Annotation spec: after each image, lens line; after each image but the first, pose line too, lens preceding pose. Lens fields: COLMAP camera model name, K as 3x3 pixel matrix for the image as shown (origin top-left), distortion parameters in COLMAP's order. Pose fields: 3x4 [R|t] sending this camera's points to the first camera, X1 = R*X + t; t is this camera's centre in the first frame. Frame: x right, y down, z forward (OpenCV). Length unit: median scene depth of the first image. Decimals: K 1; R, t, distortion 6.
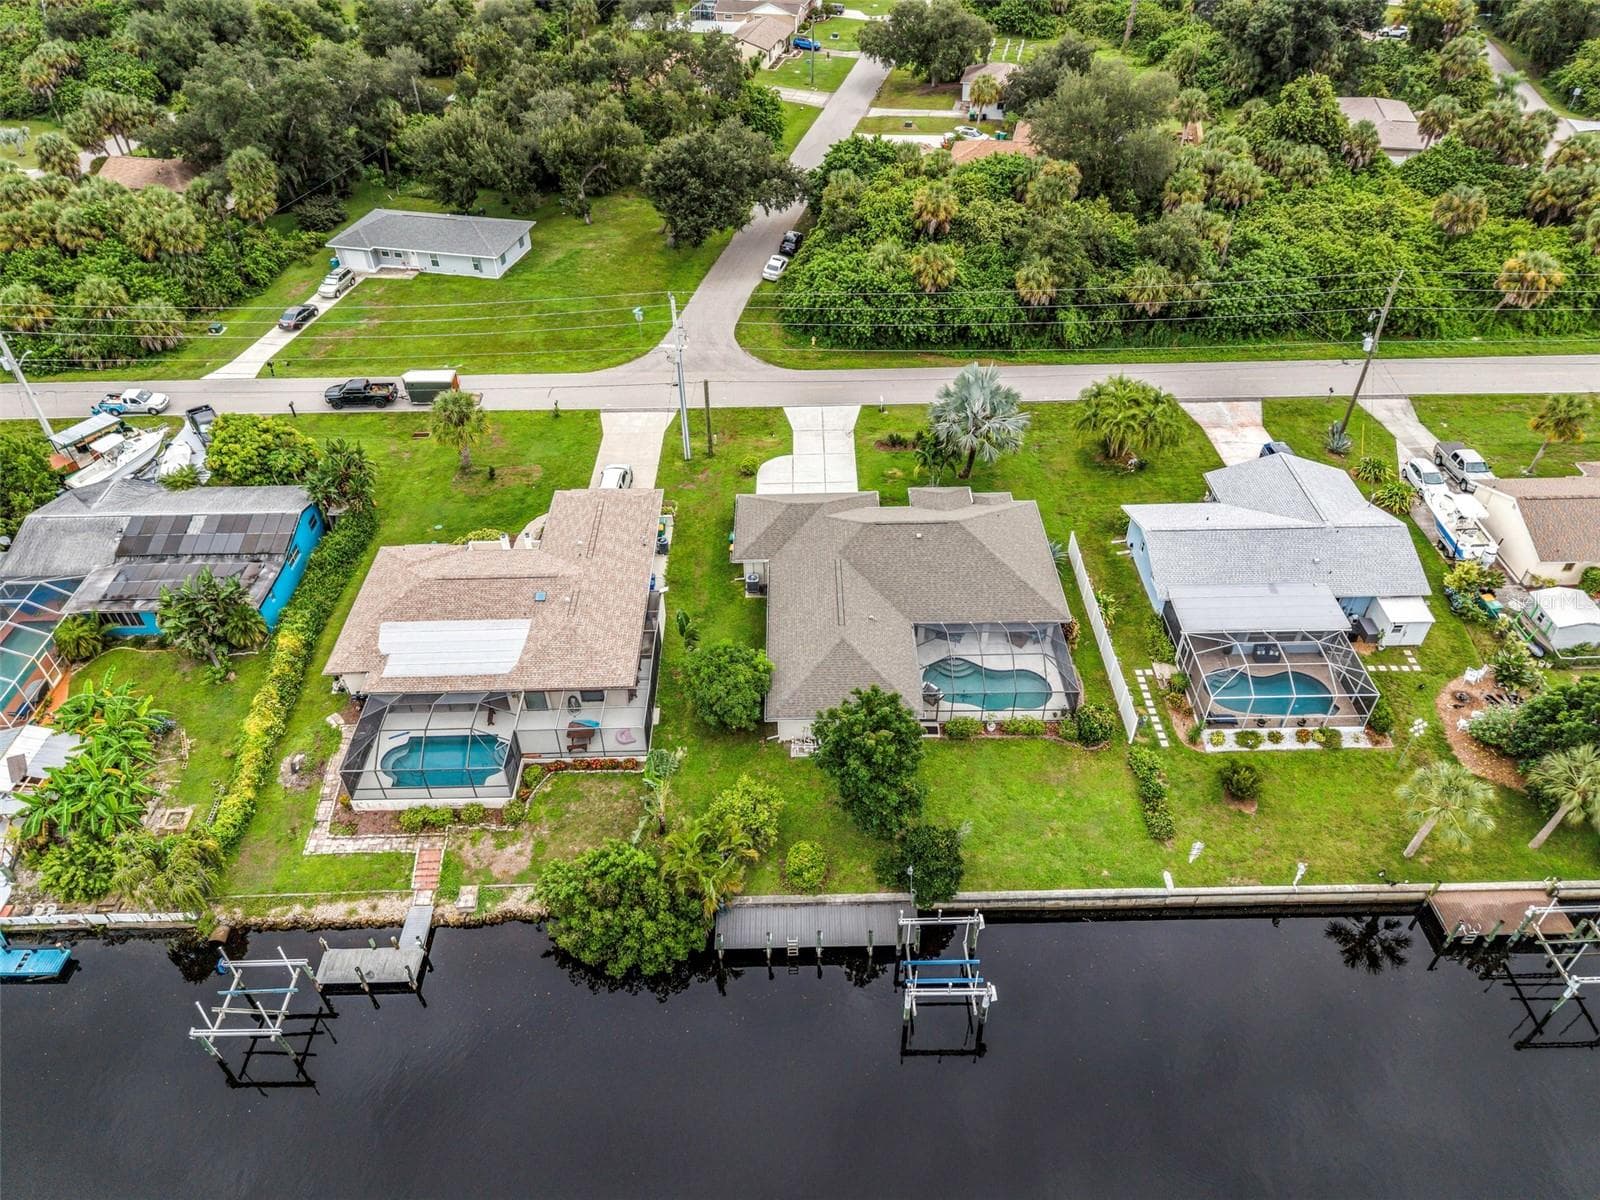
lens RADIAL K [[1067.9, 0, 798.4], [0, 1067.9, 596.2], [0, 0, 1]] dist [0.036845, -0.040955]
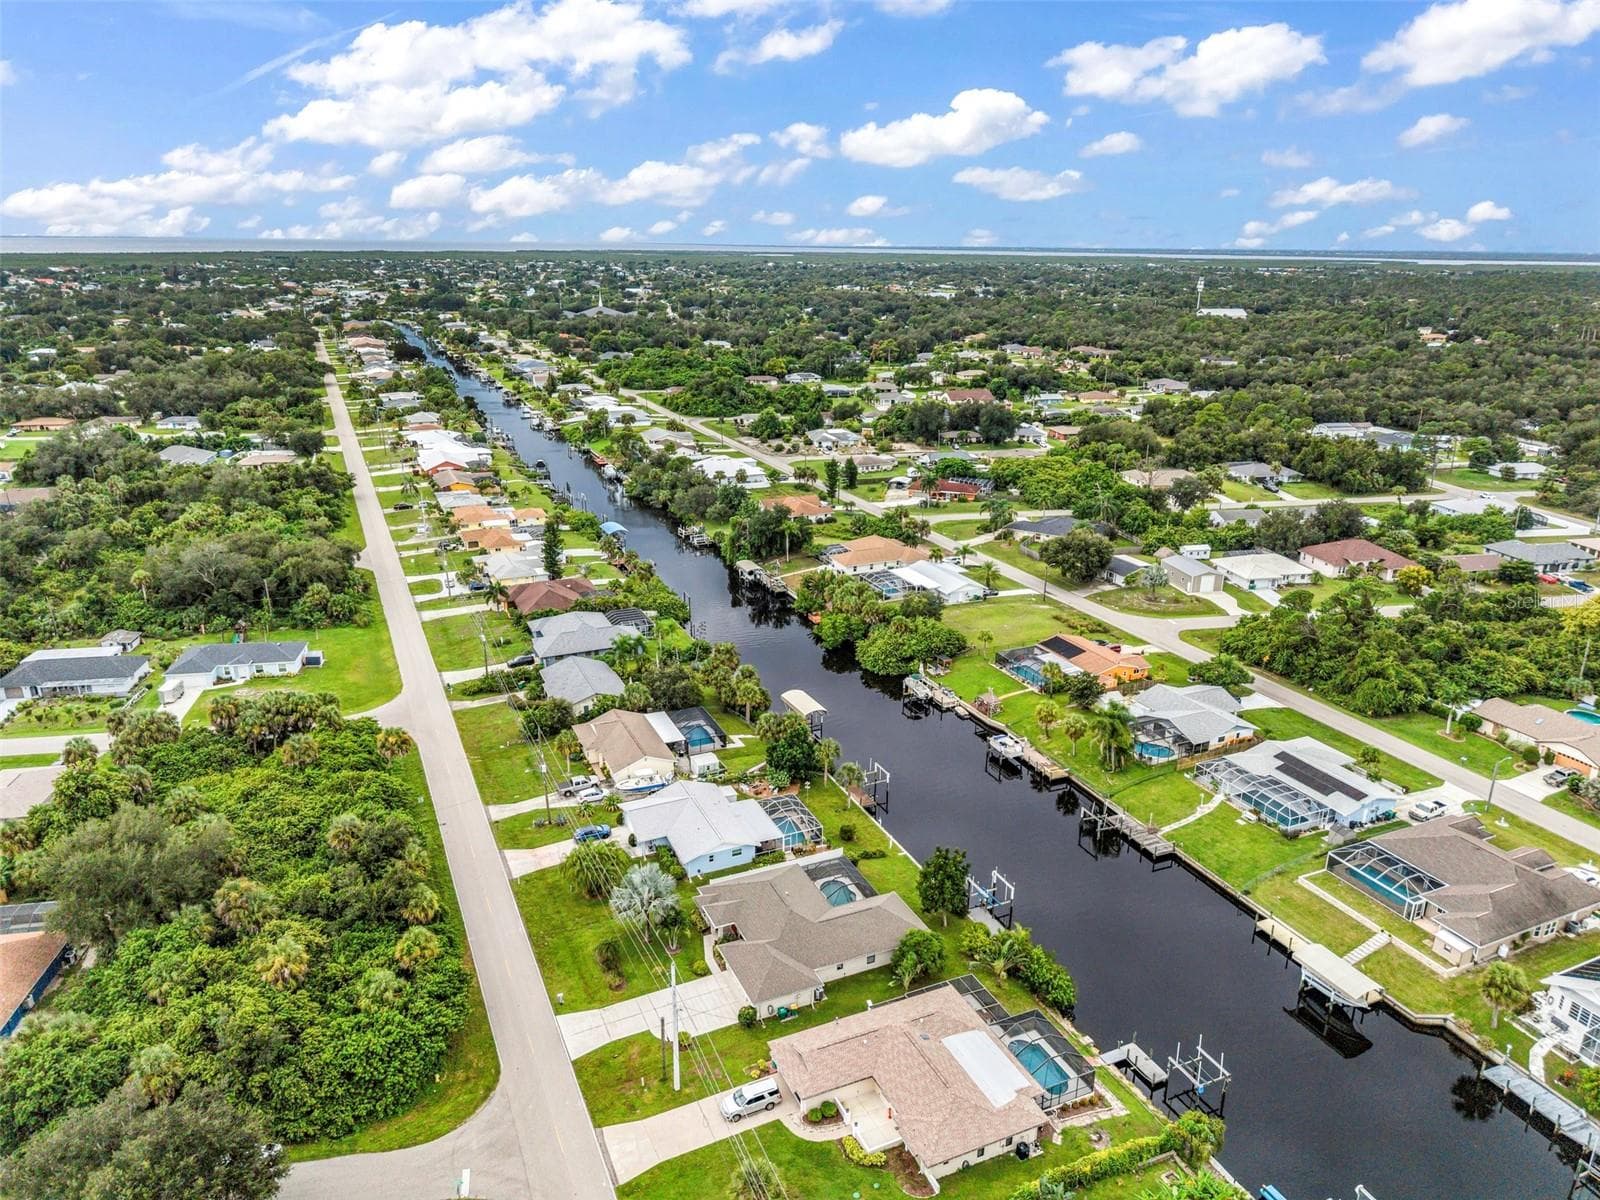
lens RADIAL K [[1069.7, 0, 800.0], [0, 1069.7, 600.0], [0, 0, 1]] dist [0.065009, -0.097380]
pose [[-0.404562, -0.278030, 0.871222, -1.287105], [0.591306, 0.647209, 0.481121, -1.195987], [-0.697629, 0.709803, -0.097436, 0.821218]]
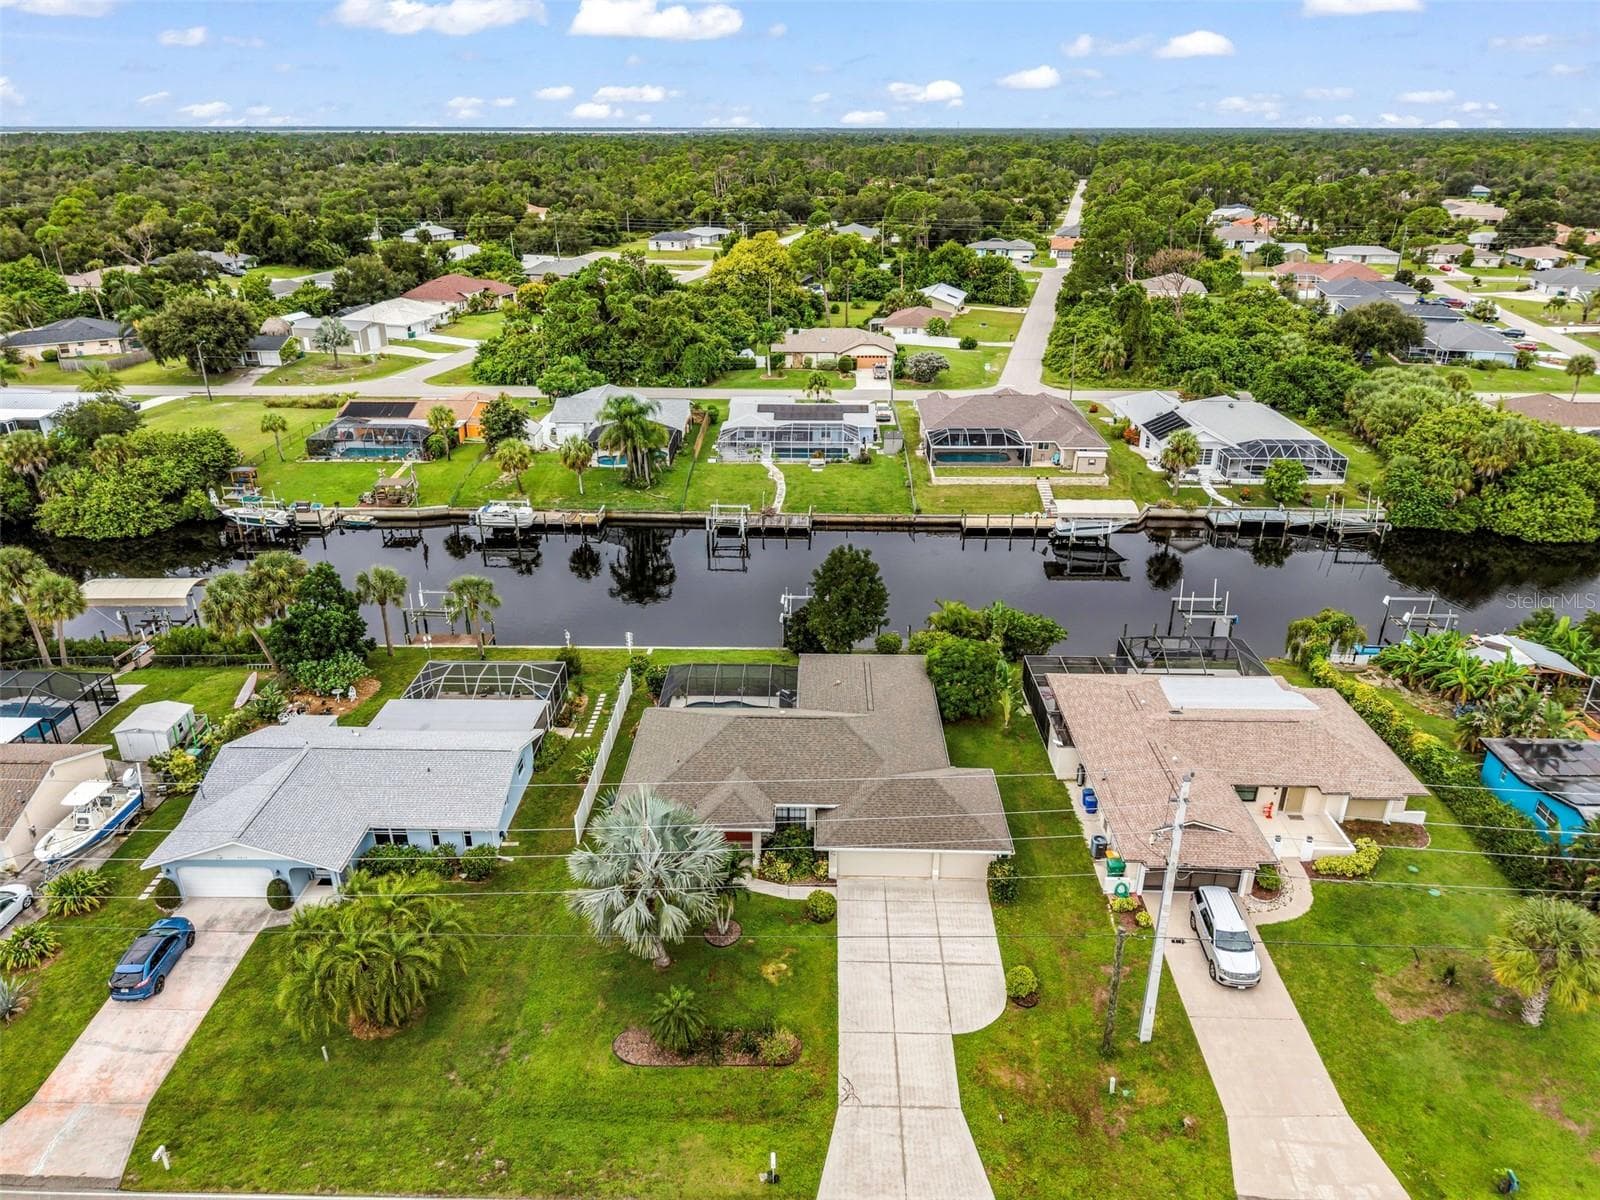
lens RADIAL K [[1067.9, 0, 798.4], [0, 1067.9, 596.2], [0, 0, 1]] dist [0.036845, -0.040955]
pose [[-0.999405, 0.002184, 0.034410, 0.069260], [0.031916, 0.436183, 0.899292, -0.925913], [-0.013045, 0.899855, -0.435994, 1.314243]]
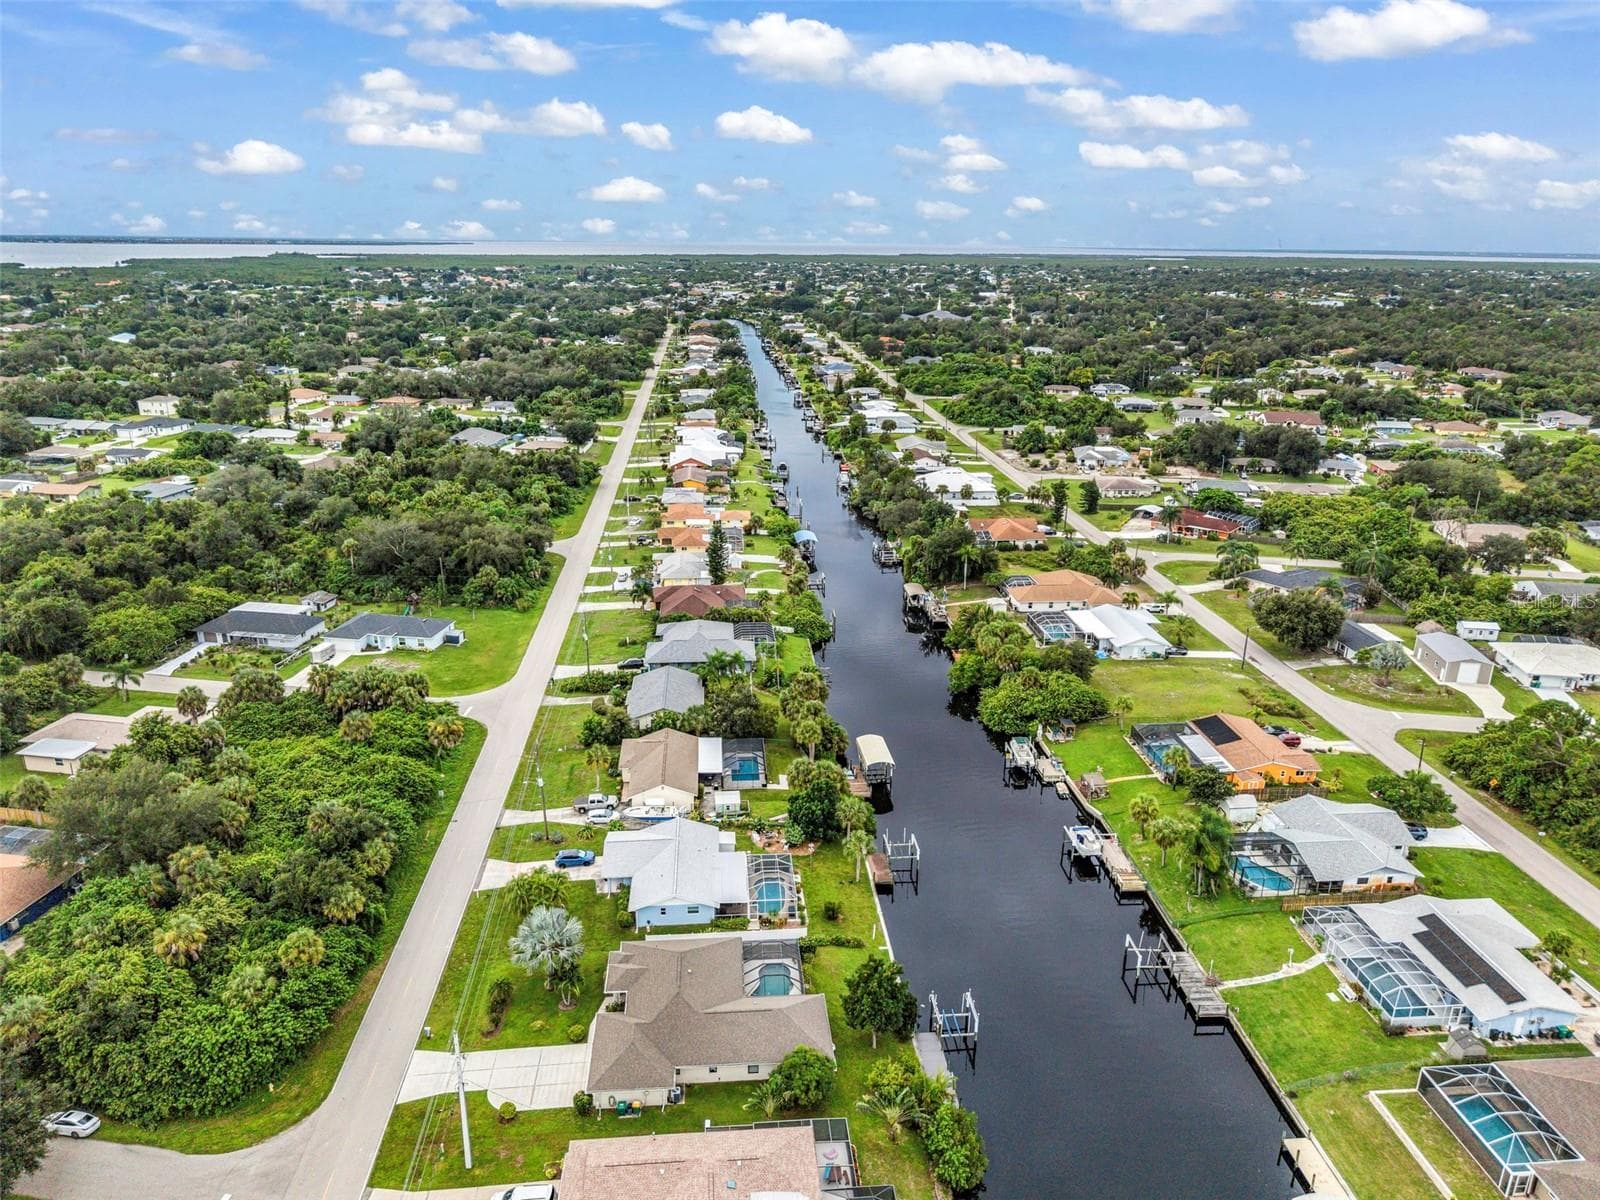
lens RADIAL K [[1074.0, 0, 796.8], [0, 1074.0, 596.1], [0, 0, 1]] dist [0.027565, -0.025584]
pose [[-0.073613, -0.298306, 0.951627, -1.221033], [0.640684, 0.717114, 0.274354, -0.775371], [-0.764267, 0.629889, 0.138331, 0.327990]]
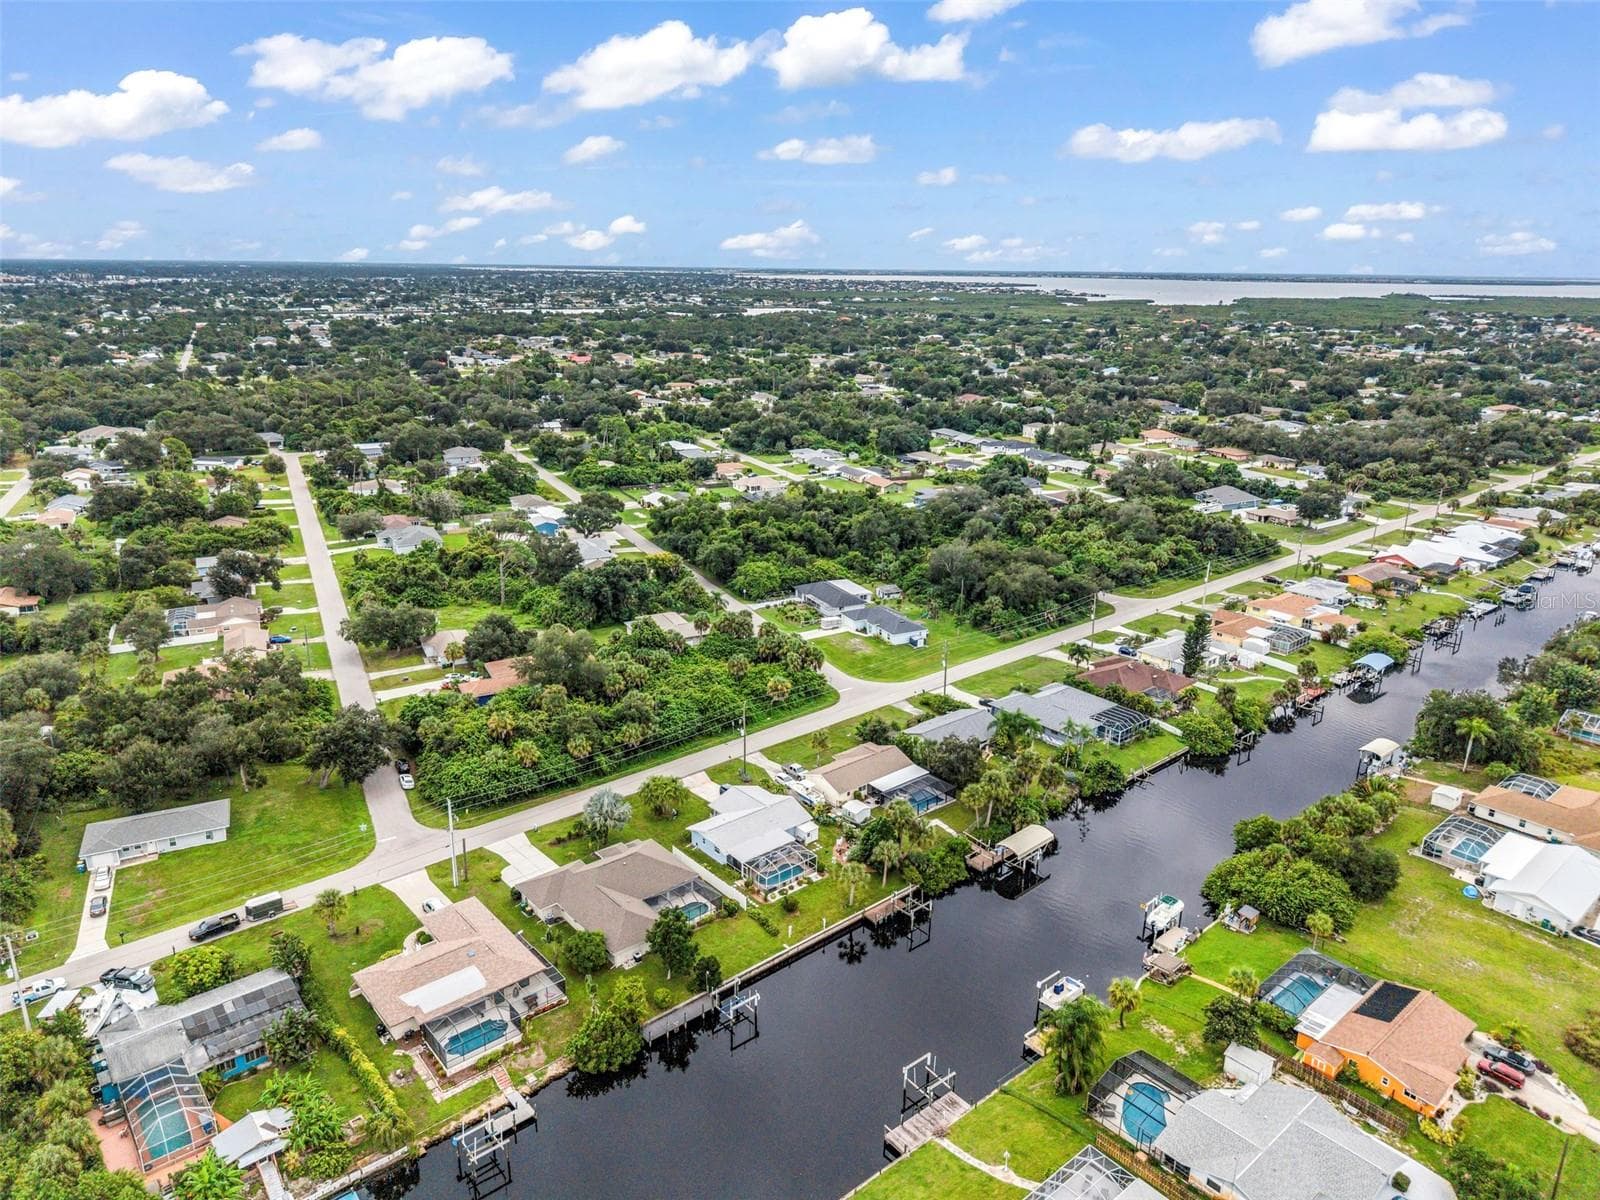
lens RADIAL K [[1067.9, 0, 798.4], [0, 1067.9, 596.2], [0, 0, 1]] dist [0.036845, -0.040955]
pose [[0.765521, -0.165818, 0.621677, -0.879995], [0.399174, 0.880188, -0.256766, 0.165617], [-0.504616, 0.444717, 0.739993, -1.029128]]
